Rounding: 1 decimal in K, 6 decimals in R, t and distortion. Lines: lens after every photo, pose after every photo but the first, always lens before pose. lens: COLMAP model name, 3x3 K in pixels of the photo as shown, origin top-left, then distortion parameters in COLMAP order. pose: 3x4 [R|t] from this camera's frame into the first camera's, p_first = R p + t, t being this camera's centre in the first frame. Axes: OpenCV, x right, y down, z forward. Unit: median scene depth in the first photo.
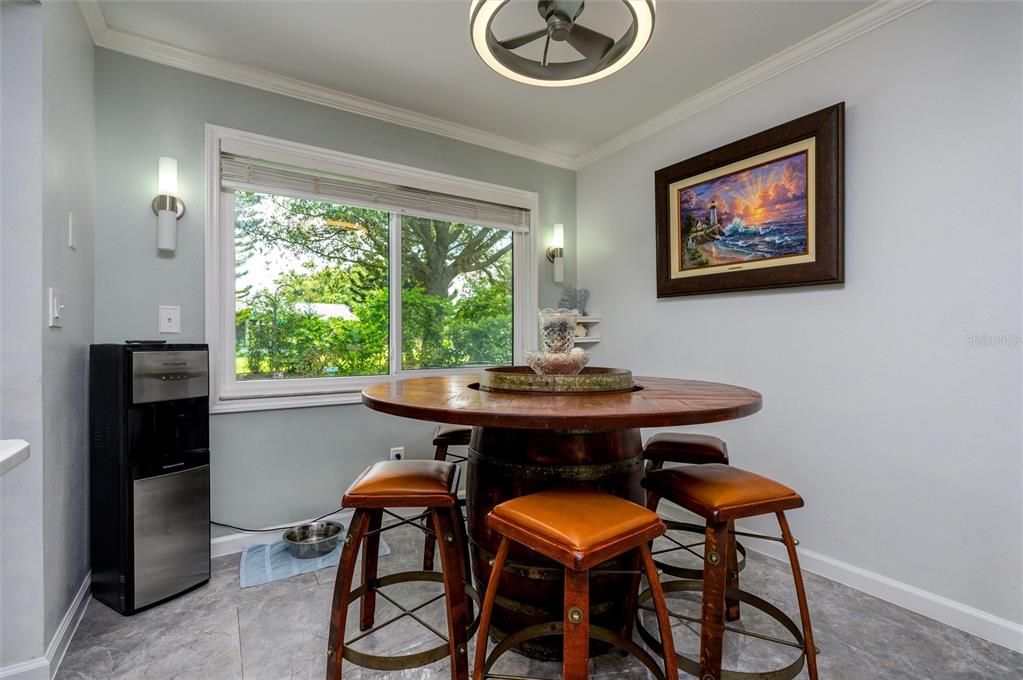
lens RADIAL K [[469.9, 0, 513.3], [0, 469.9, 335.8], [0, 0, 1]] dist [0.037255, -0.000219]
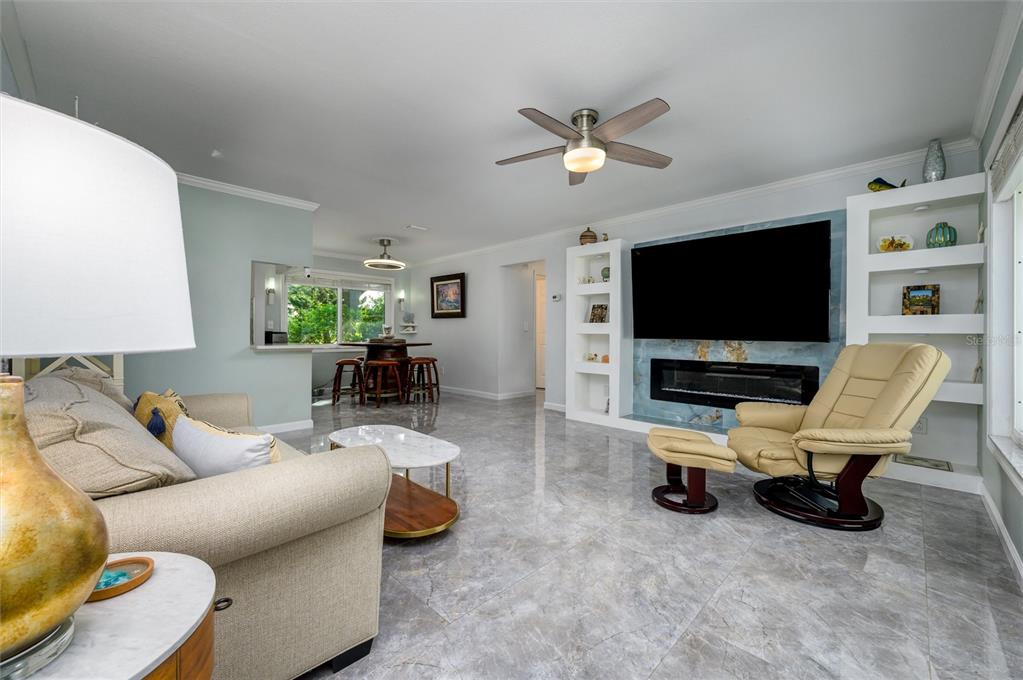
lens RADIAL K [[406.7, 0, 512.1], [0, 406.7, 330.6], [0, 0, 1]] dist [-0.000361, -0.000011]
pose [[0.977024, 0.003644, 0.213099, 0.260151], [-0.003676, 0.999993, -0.000244, -0.003366], [-0.213098, -0.000545, 0.977031, -1.710752]]
